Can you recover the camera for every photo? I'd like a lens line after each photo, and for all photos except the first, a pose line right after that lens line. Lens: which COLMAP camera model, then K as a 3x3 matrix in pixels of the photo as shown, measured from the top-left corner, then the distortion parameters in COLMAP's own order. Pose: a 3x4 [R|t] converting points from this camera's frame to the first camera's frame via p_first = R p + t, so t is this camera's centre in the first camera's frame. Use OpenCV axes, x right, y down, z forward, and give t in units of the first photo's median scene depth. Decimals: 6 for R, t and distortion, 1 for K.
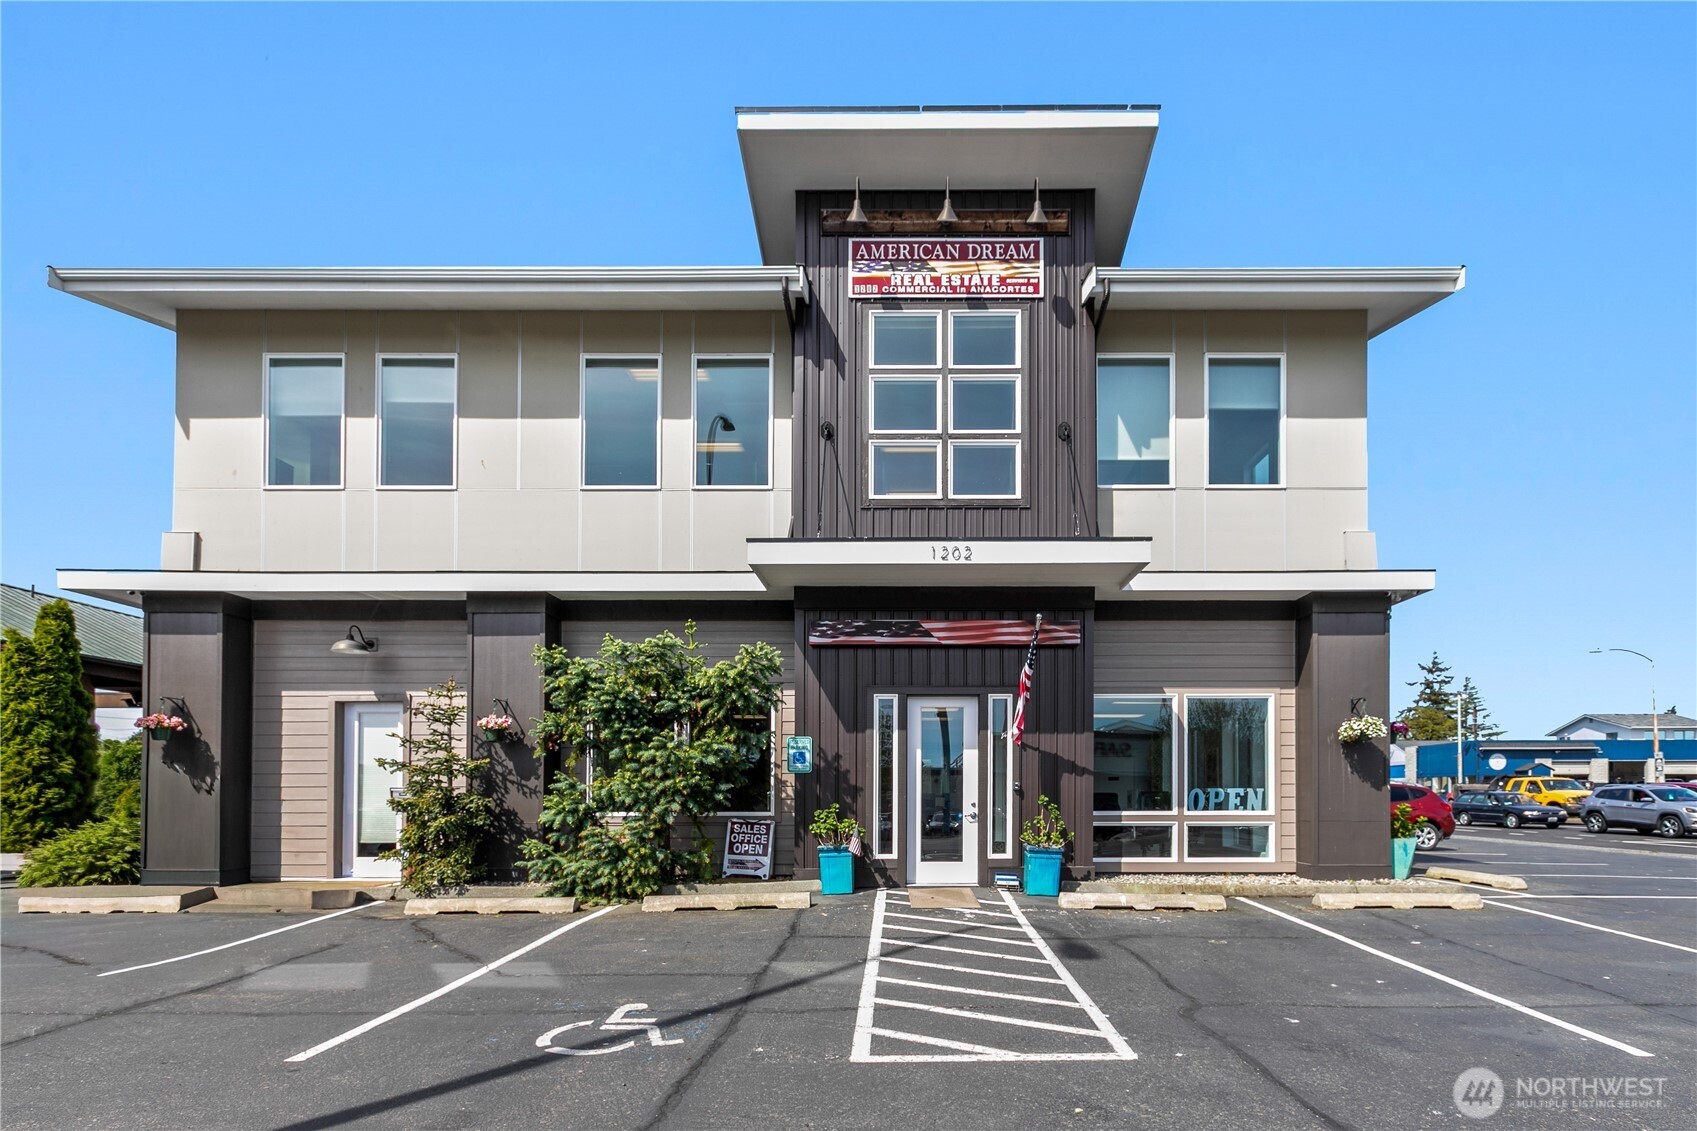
lens RADIAL K [[707.7, 0, 850.3], [0, 707.7, 708.9], [0, 0, 1]] dist [0.015018, 0.000088]
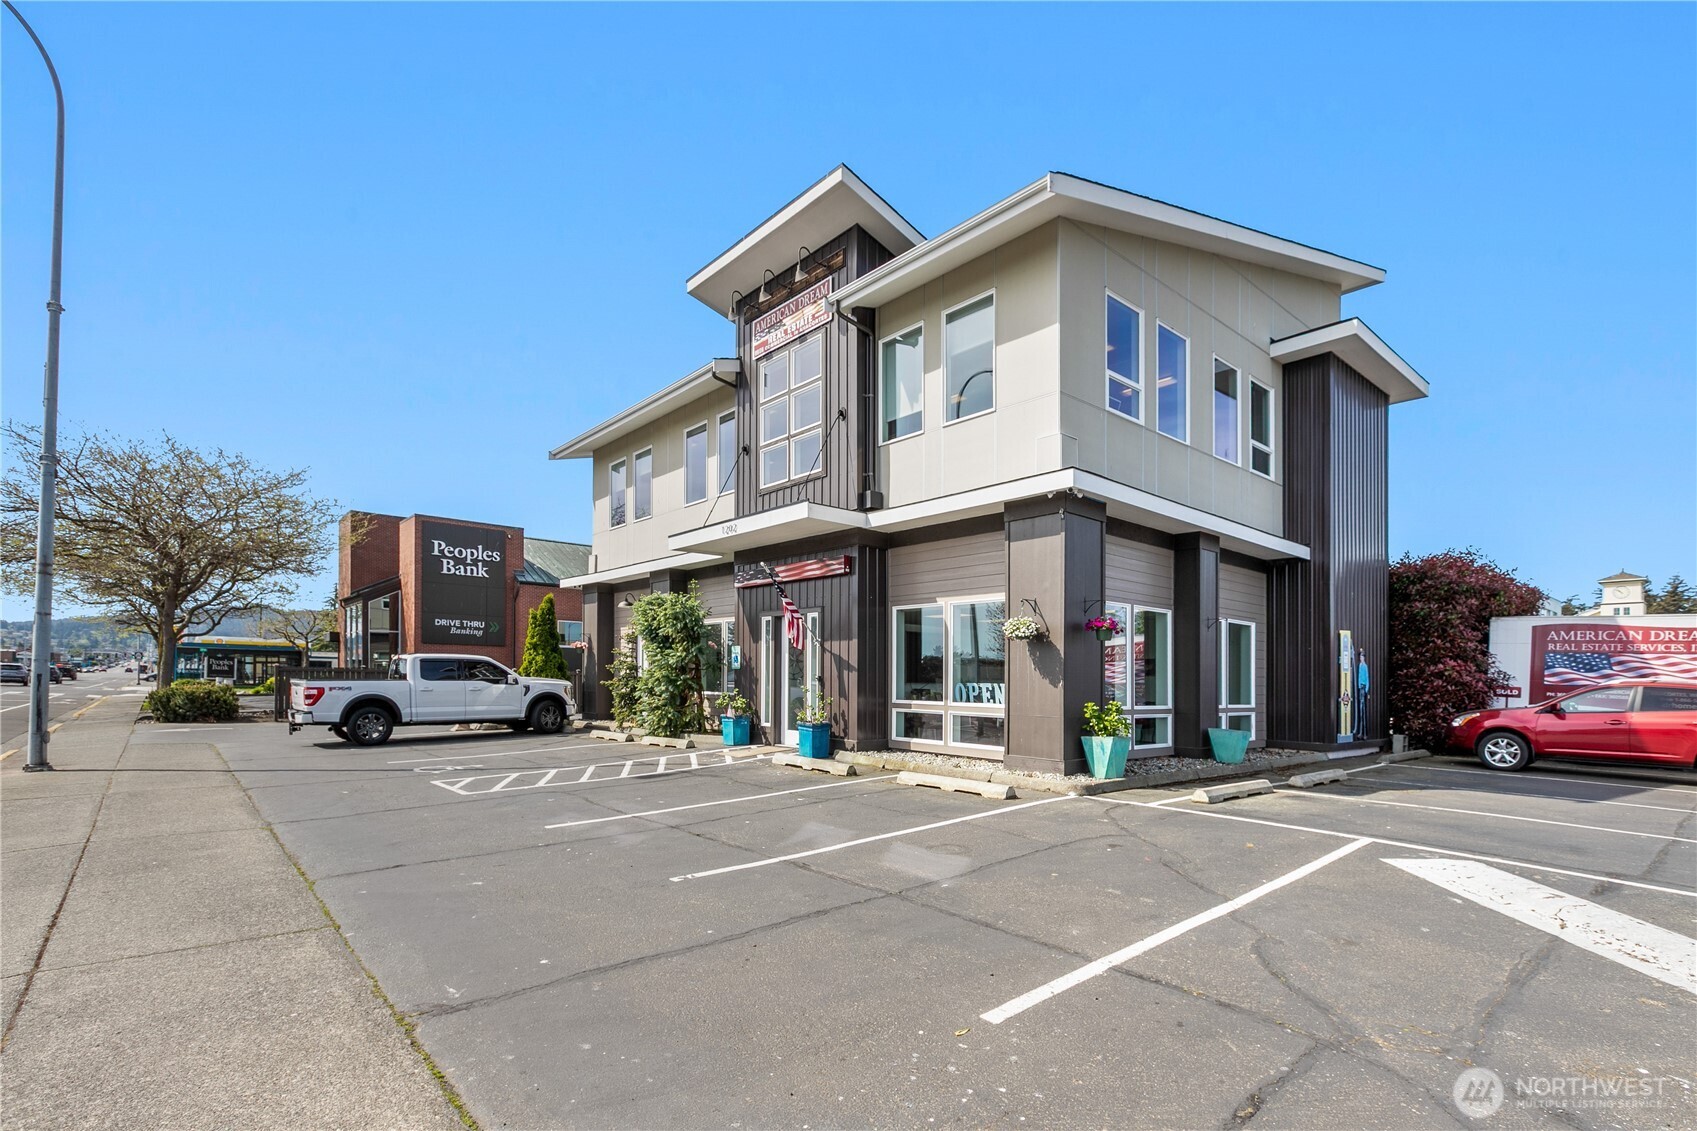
lens RADIAL K [[781.3, 0, 848.5], [0, 781.3, 565.5], [0, 0, 1]] dist [0.106768, 0.000012]
pose [[0.660558, -0.095672, -0.744654, 1.340724], [0.066843, 0.995403, -0.068594, -0.003045], [0.747793, -0.004464, 0.663917, 0.015744]]
